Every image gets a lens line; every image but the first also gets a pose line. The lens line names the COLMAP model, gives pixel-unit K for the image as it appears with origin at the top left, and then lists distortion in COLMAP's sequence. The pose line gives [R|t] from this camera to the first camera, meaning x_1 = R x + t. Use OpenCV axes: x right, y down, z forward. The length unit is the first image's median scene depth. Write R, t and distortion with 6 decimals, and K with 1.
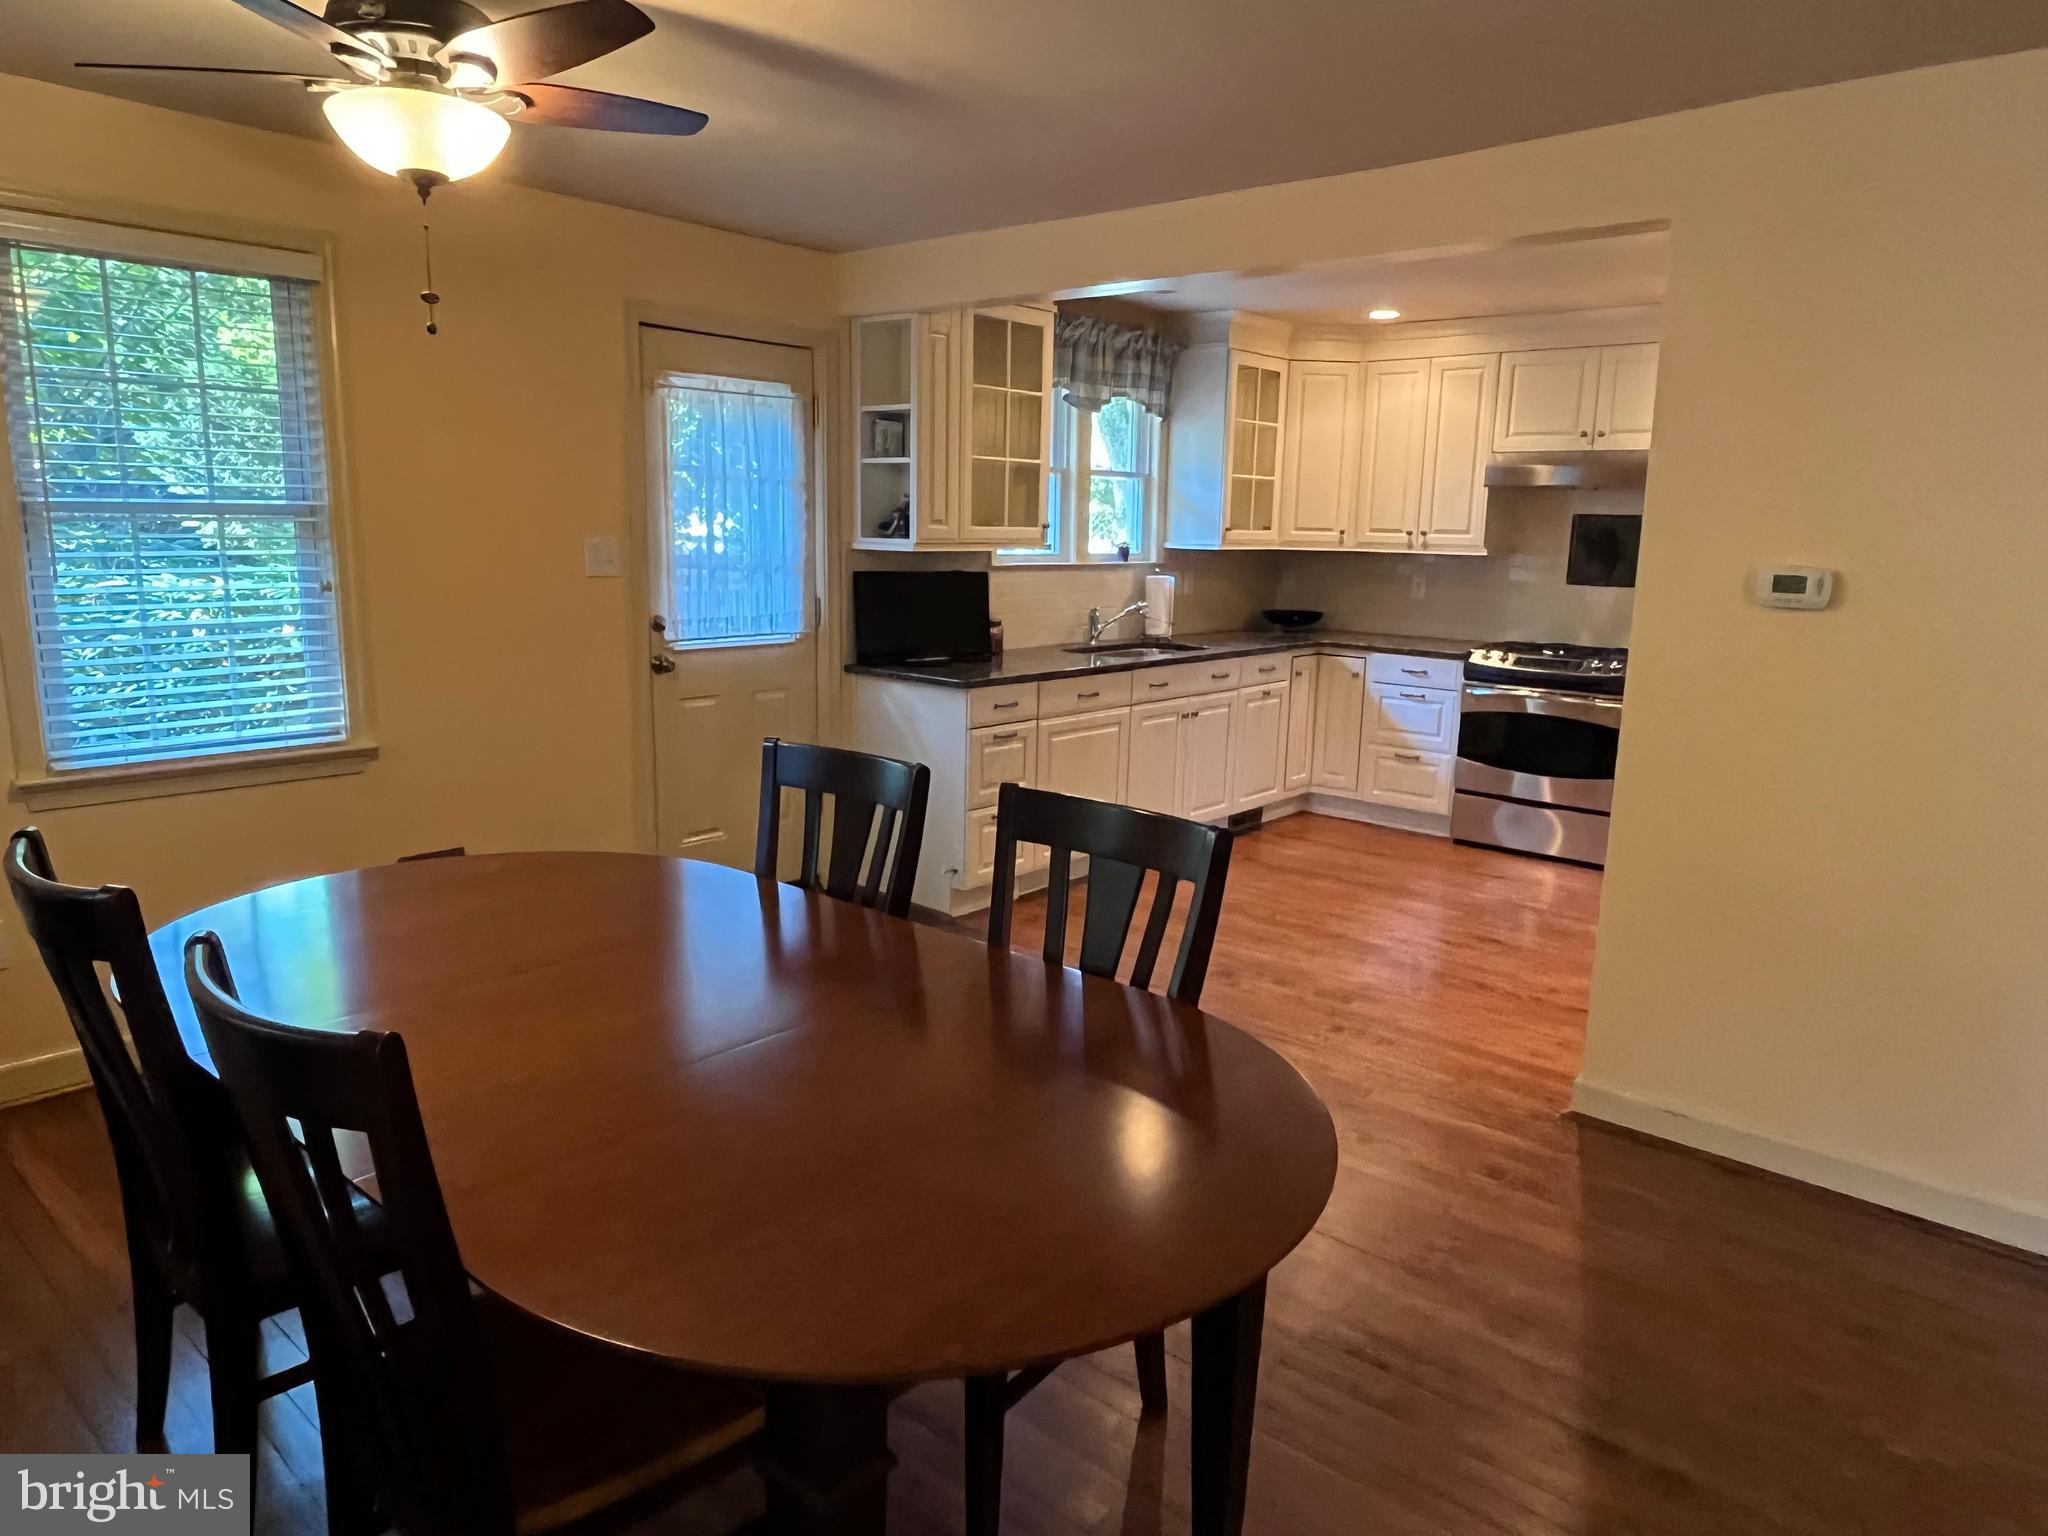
lens RADIAL K [[1280.7, 0, 1021.3], [0, 1280.7, 762.9], [0, 0, 1]] dist [-0.003204, -0.000151]
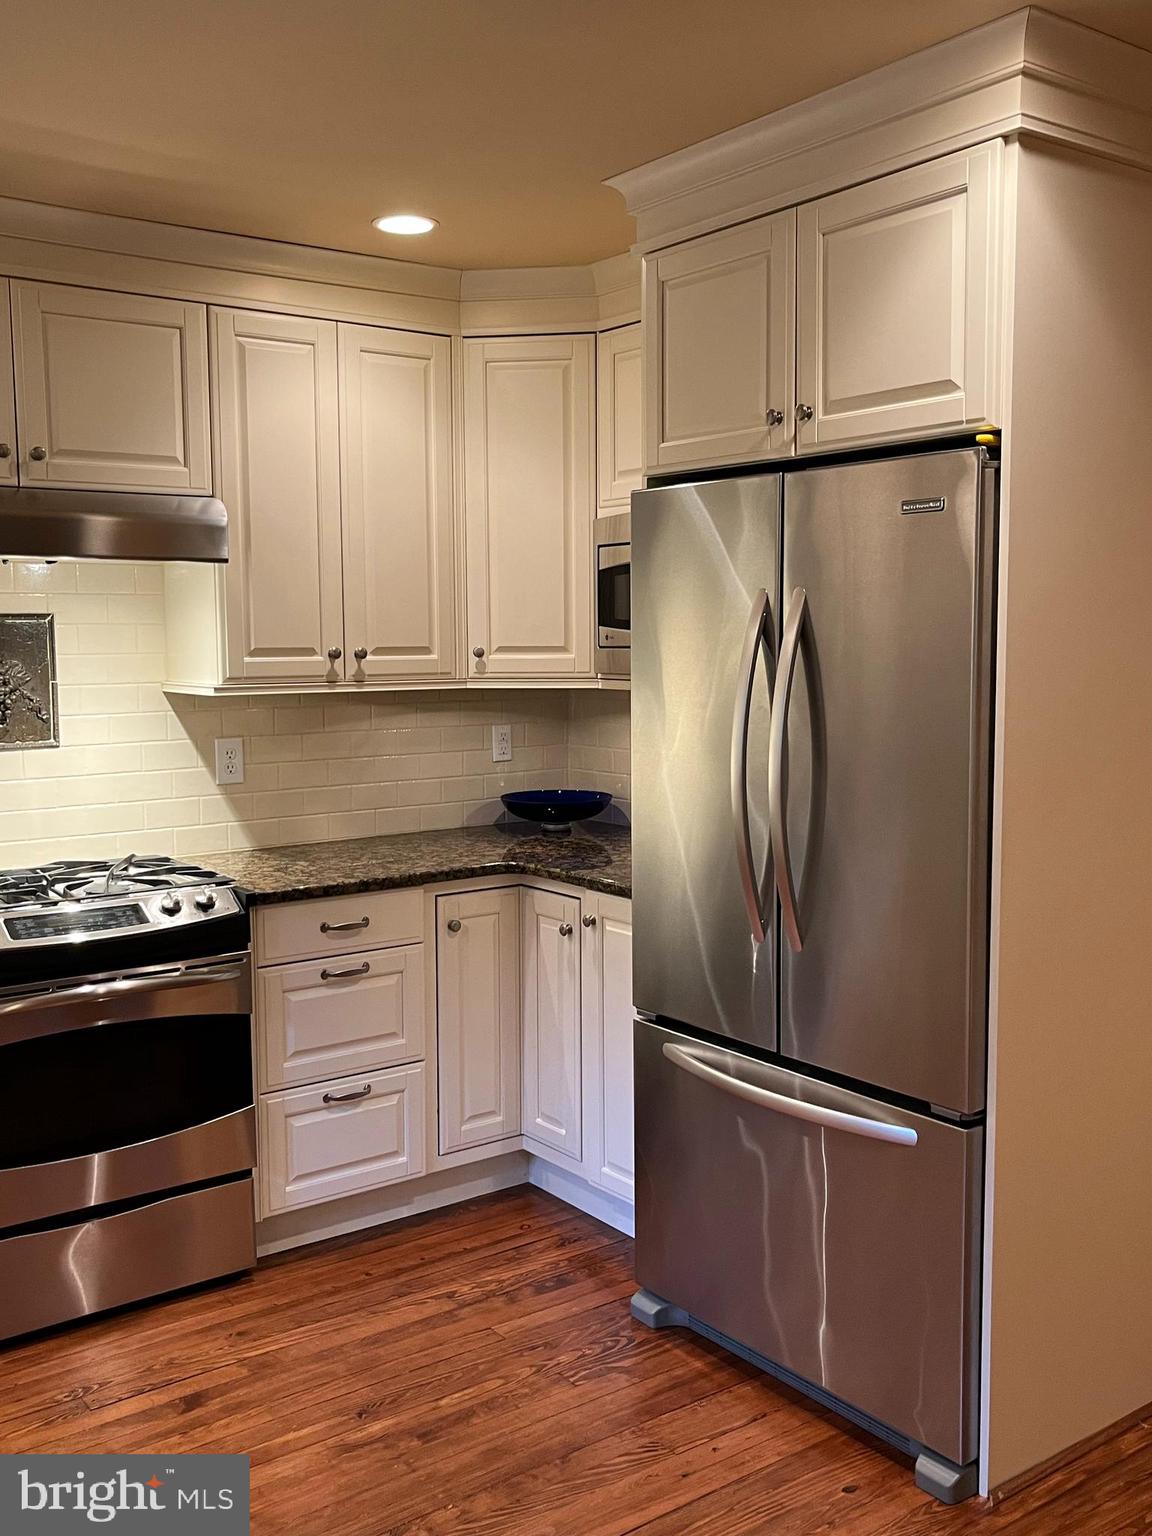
lens RADIAL K [[1432.0, 0, 576.4], [0, 1432.0, 780.7], [0, 0, 1]] dist [0.036007, -0.066451]
pose [[0.204473, -0.125132, 0.970841, -0.062466], [0.193349, 0.977419, 0.085257, -0.132136], [-0.959587, 0.170278, 0.224050, 0.657459]]
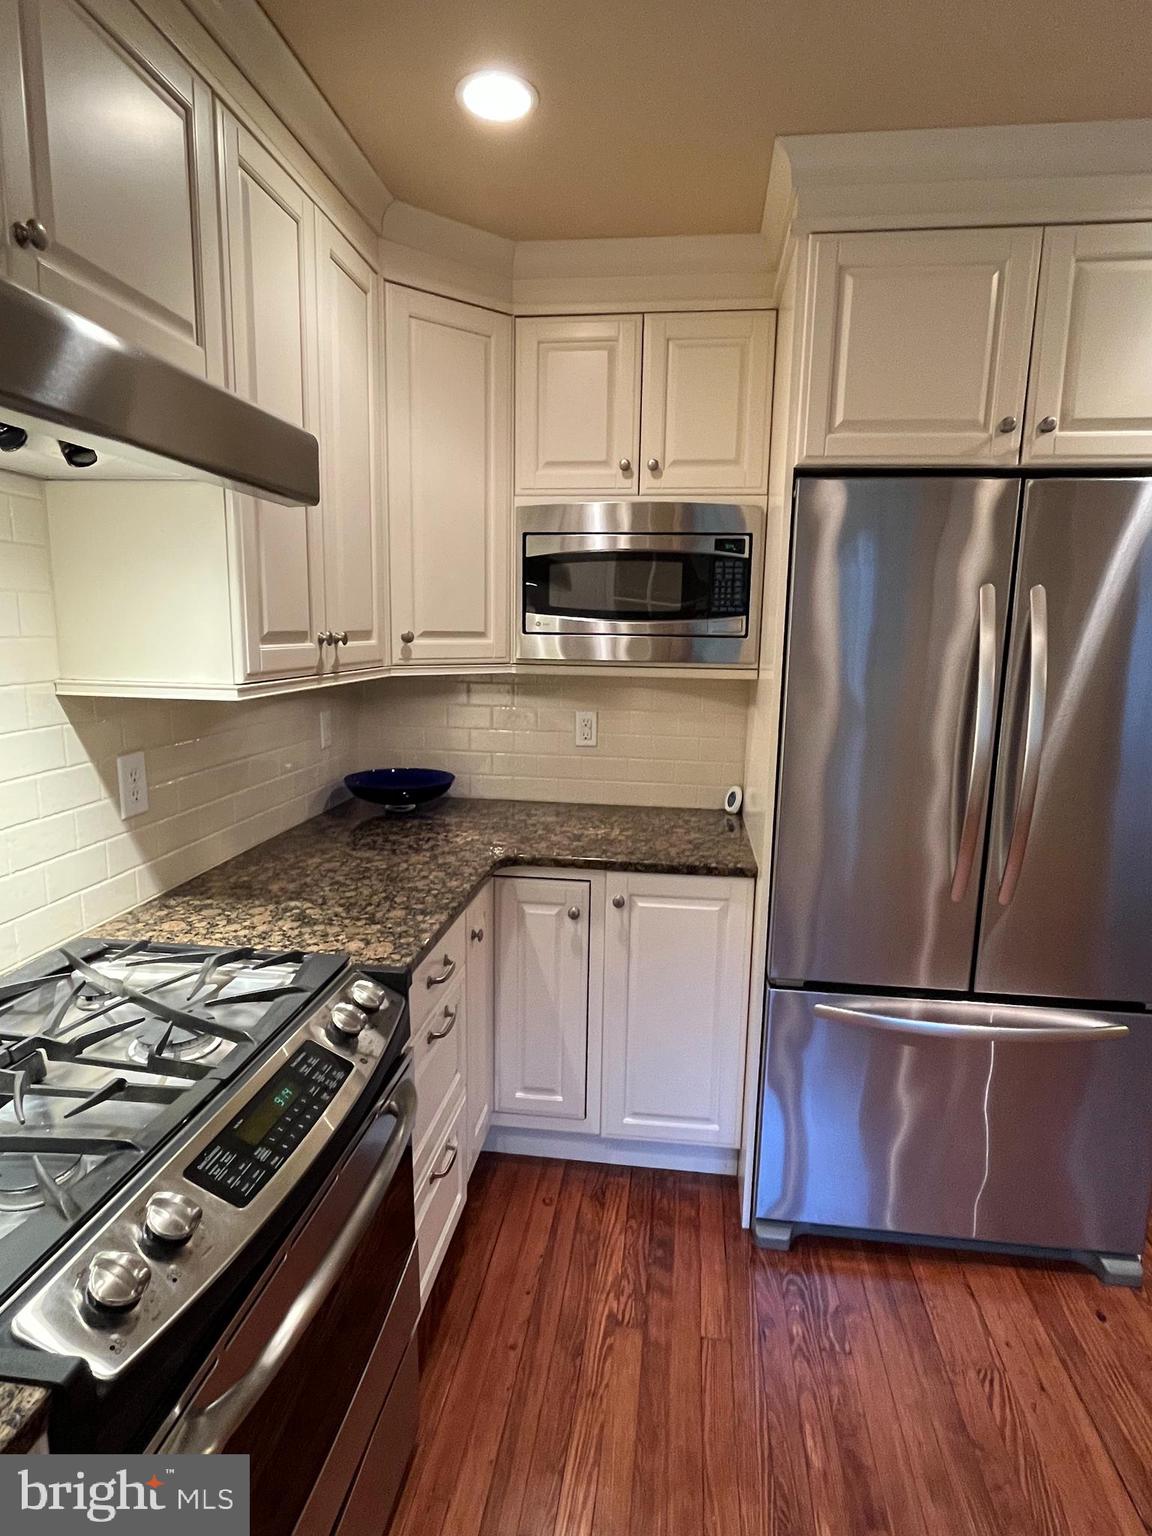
lens RADIAL K [[823.2, 0, 578.0], [0, 823.2, 766.2], [0, 0, 1]] dist [-0.000064, -0.000985]
pose [[-0.557692, -0.171938, 0.812045, 0.234163], [0.126865, 0.949160, 0.288098, -0.181867], [-0.820296, 0.263690, -0.507526, 0.968789]]
